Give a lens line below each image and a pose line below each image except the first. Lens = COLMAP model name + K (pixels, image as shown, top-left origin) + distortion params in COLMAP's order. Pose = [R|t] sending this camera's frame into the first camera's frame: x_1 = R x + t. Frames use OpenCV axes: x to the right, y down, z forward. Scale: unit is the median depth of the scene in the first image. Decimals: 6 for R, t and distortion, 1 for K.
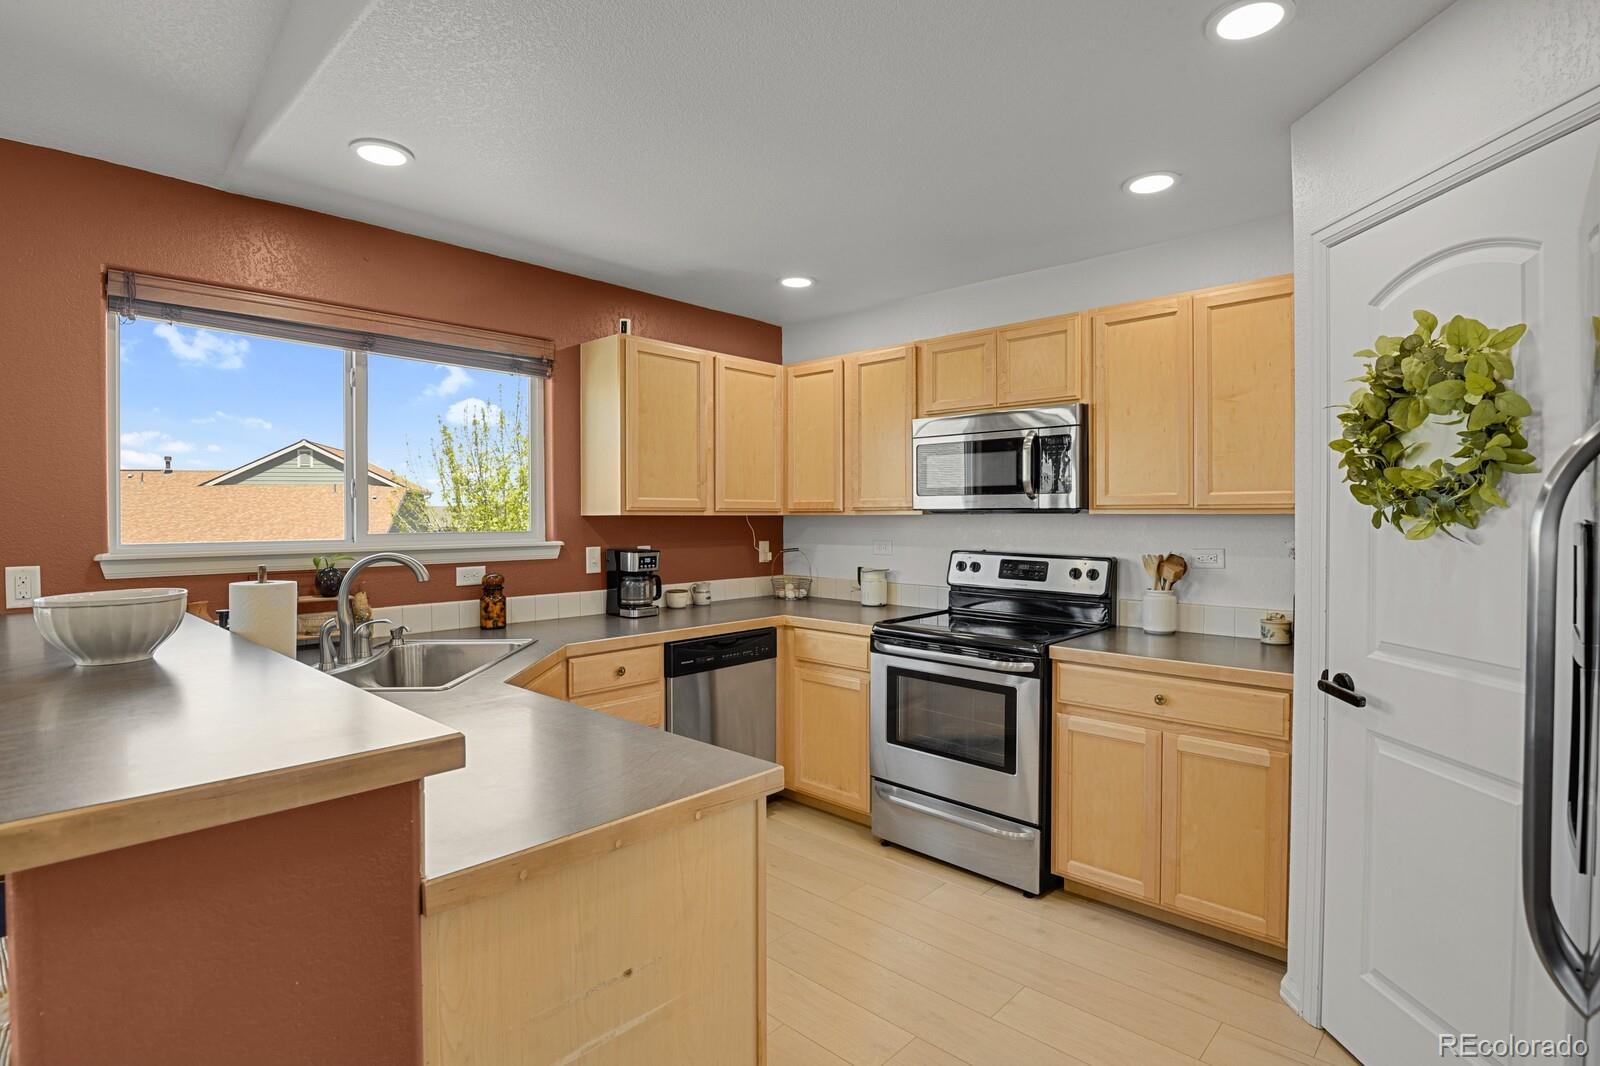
lens RADIAL K [[782.9, 0, 825.0], [0, 782.9, 522.1], [0, 0, 1]] dist [-0.026438, -0.001084]
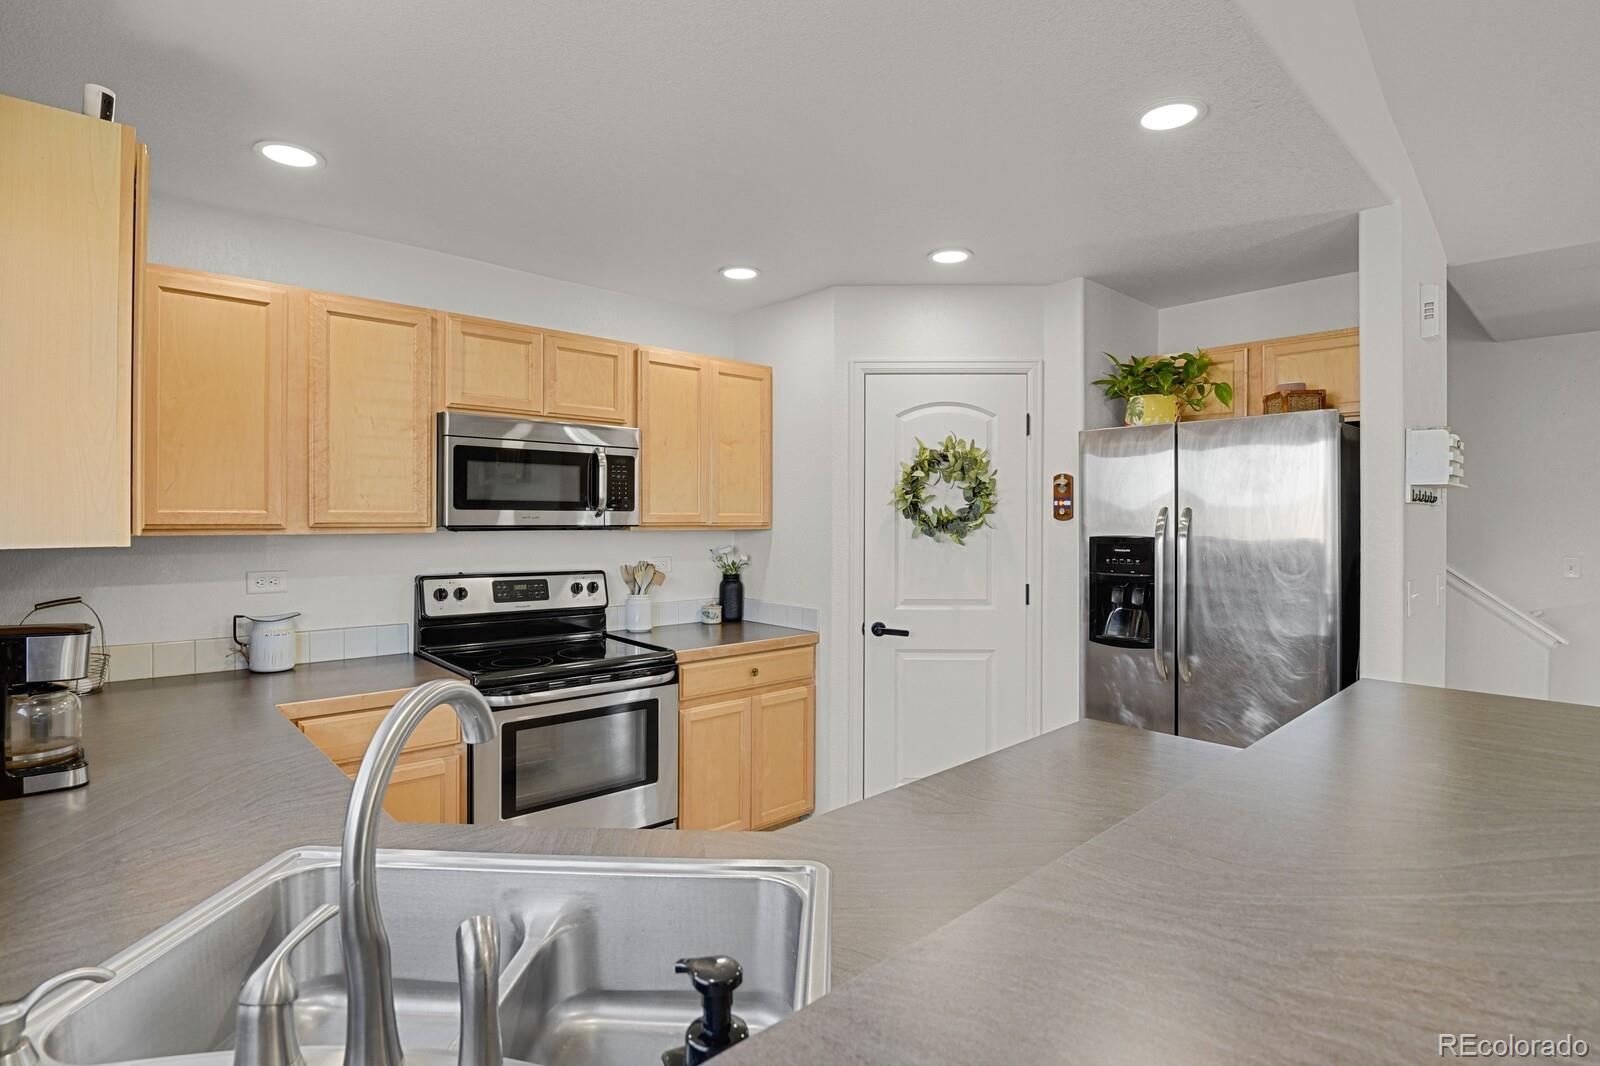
lens RADIAL K [[791.9, 0, 820.6], [0, 791.9, 524.6], [0, 0, 1]] dist [-0.027020, -0.000470]
pose [[0.073891, -0.005366, 0.997252, -0.818355], [0.004827, 0.999976, 0.005023, -0.025140], [-0.997255, 0.004443, 0.073915, 0.723979]]
